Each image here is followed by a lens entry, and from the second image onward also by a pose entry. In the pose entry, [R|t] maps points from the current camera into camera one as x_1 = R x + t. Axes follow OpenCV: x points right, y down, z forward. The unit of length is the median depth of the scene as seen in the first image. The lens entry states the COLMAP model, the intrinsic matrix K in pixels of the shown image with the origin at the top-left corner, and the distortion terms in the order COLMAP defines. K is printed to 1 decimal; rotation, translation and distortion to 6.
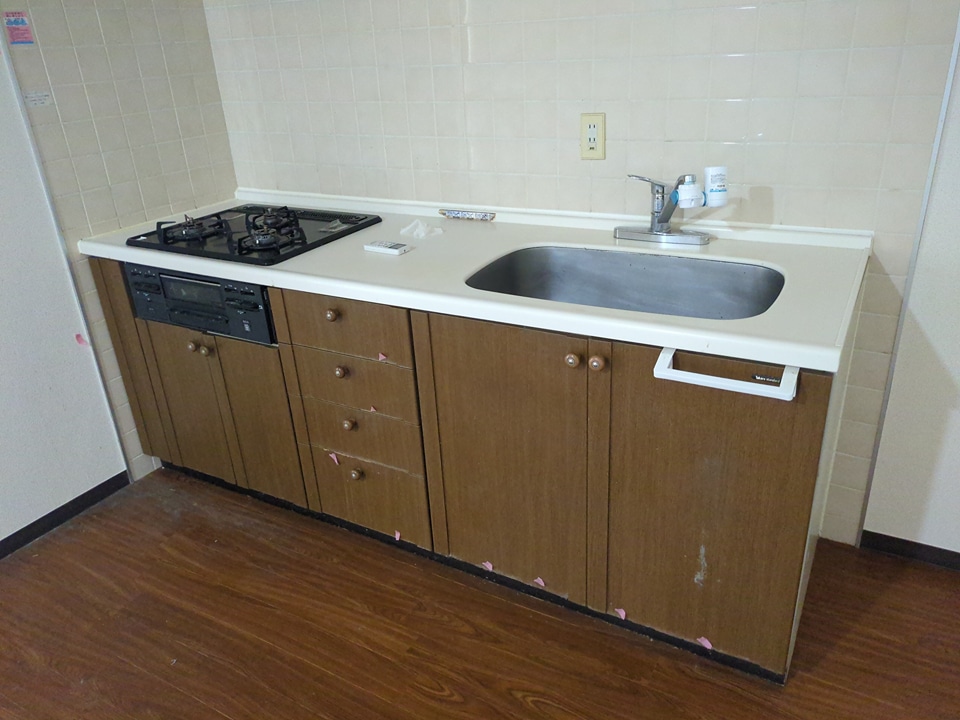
lens RADIAL K [[720.6, 0, 483.6], [0, 720.6, 362.4], [0, 0, 1]] dist [0.033595, -0.045090]
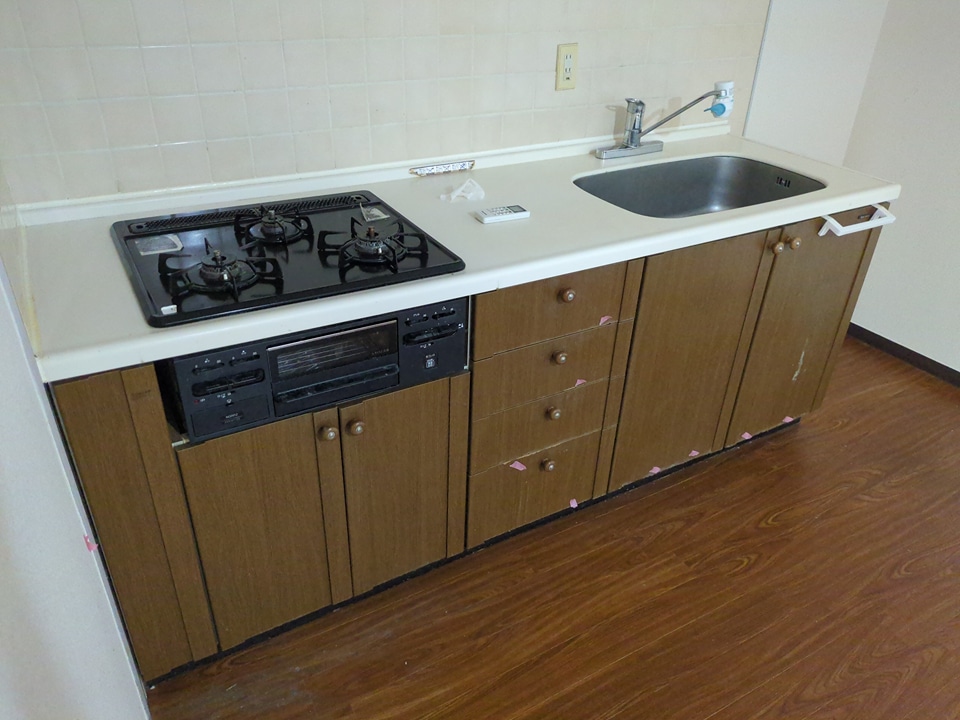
lens RADIAL K [[720.6, 0, 483.6], [0, 720.6, 362.4], [0, 0, 1]] dist [0.033595, -0.045090]
pose [[0.496808, -0.383739, 0.778412, -0.897147], [0.305782, 0.916814, 0.256808, -0.227478], [-0.812206, 0.110440, 0.572821, 0.546392]]
